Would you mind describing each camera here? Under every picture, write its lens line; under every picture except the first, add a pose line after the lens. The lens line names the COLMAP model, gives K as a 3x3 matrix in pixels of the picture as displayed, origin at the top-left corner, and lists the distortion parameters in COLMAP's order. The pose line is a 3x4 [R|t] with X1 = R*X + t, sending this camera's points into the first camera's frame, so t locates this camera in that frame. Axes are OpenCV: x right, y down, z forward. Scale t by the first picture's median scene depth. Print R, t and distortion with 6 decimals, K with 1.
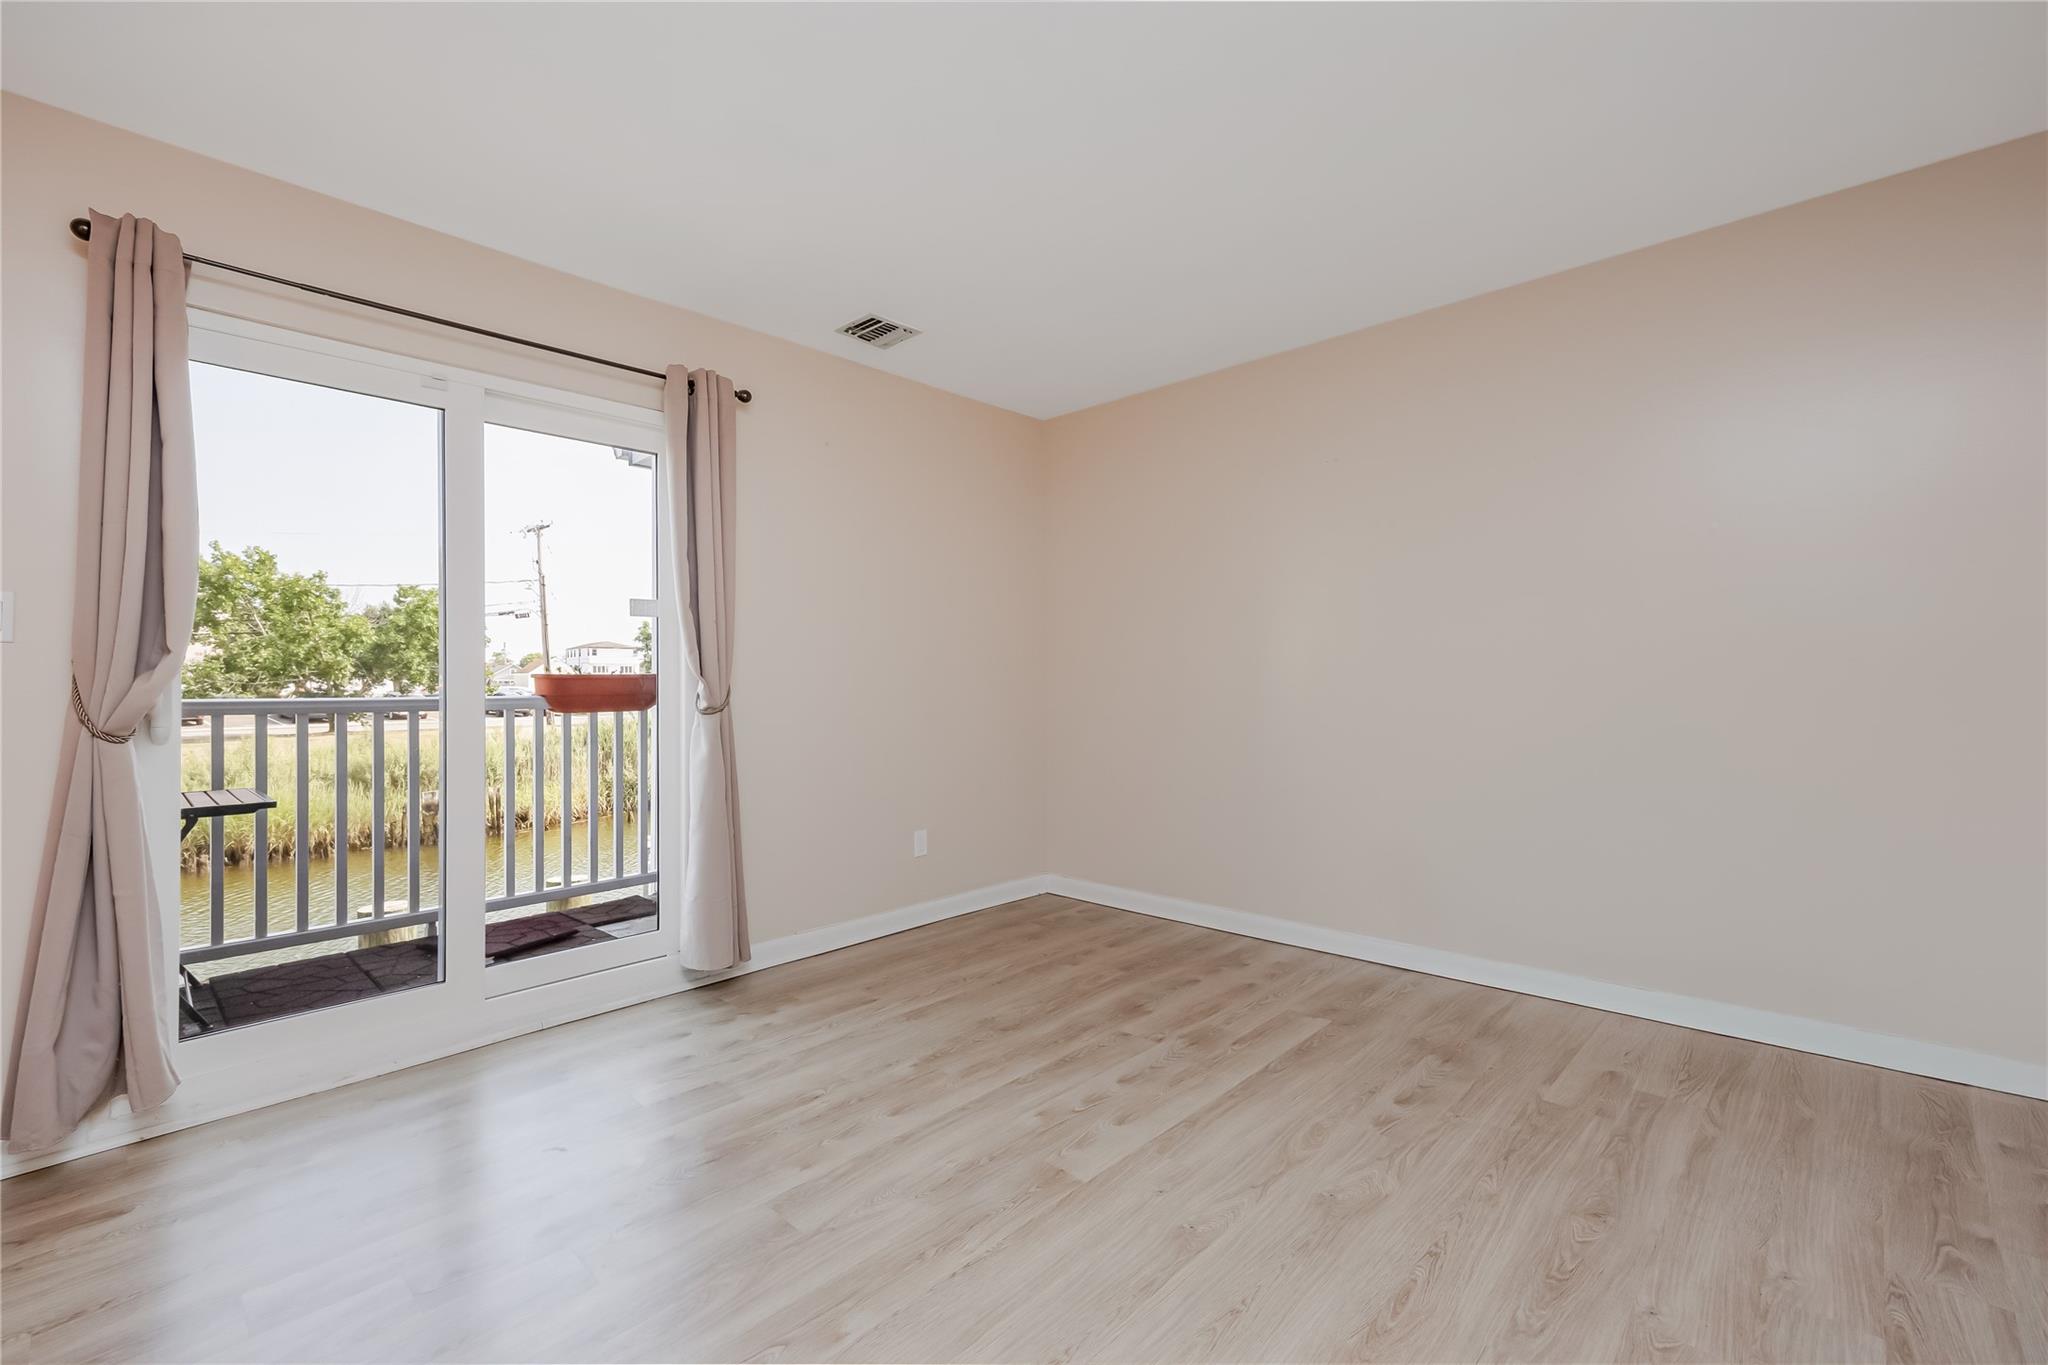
lens RADIAL K [[898.6, 0, 1050.5], [0, 898.6, 673.5], [0, 0, 1]] dist [0.021338, 0.000072]
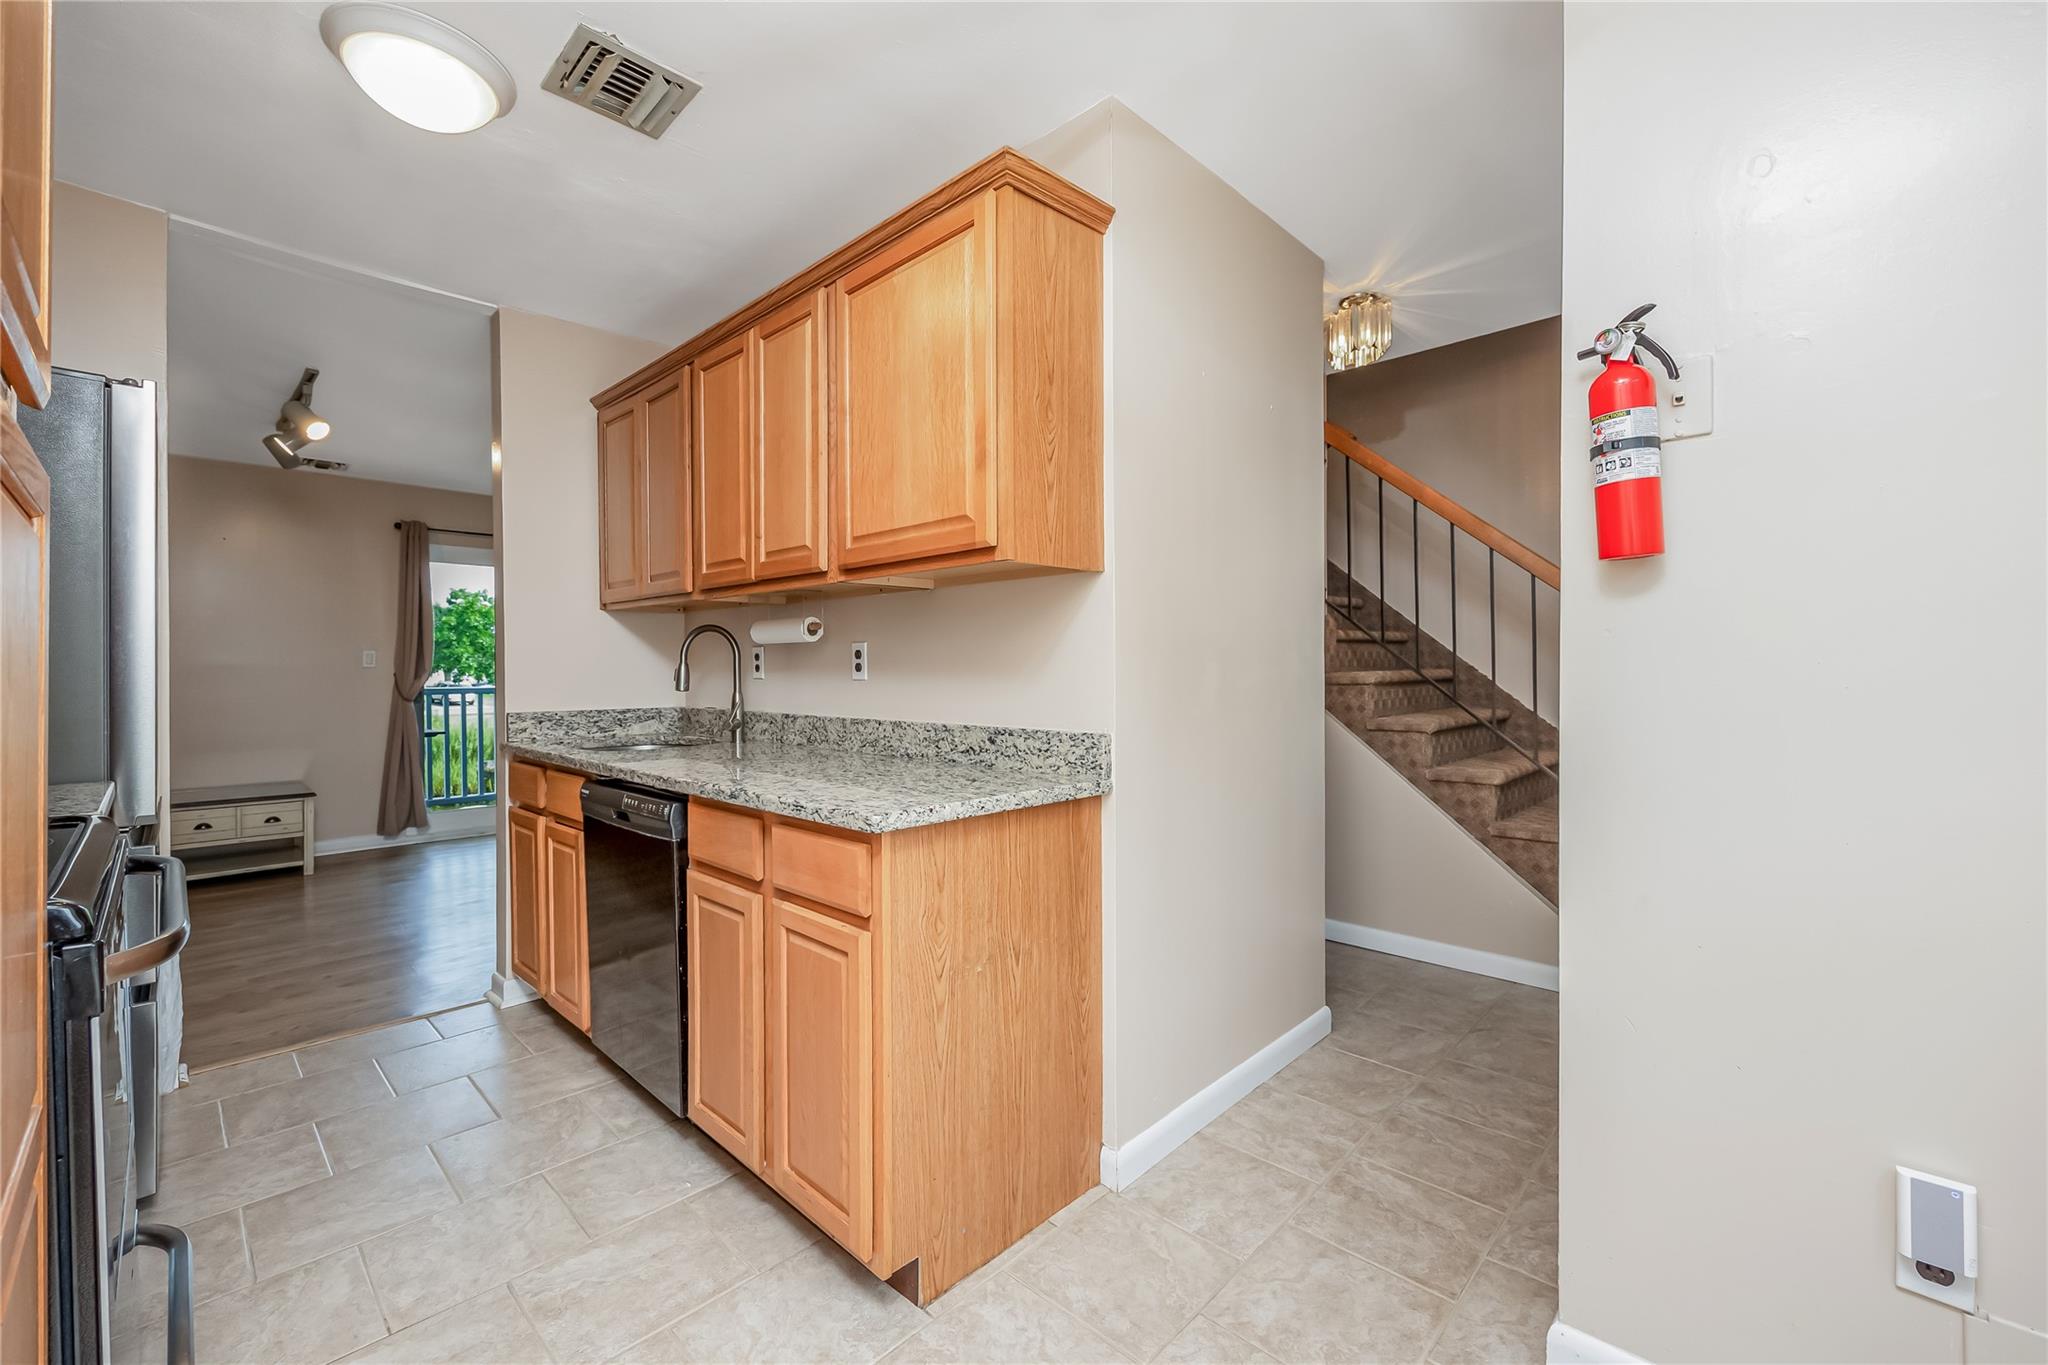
lens RADIAL K [[844.1, 0, 1041.4], [0, 844.1, 679.7], [0, 0, 1]] dist [0.002733, 0.000753]
pose [[0.999955, 0.007703, -0.005514, 0.056591], [-0.007624, 0.999870, 0.014237, -0.002846], [0.005623, -0.014194, 0.999883, -0.095235]]
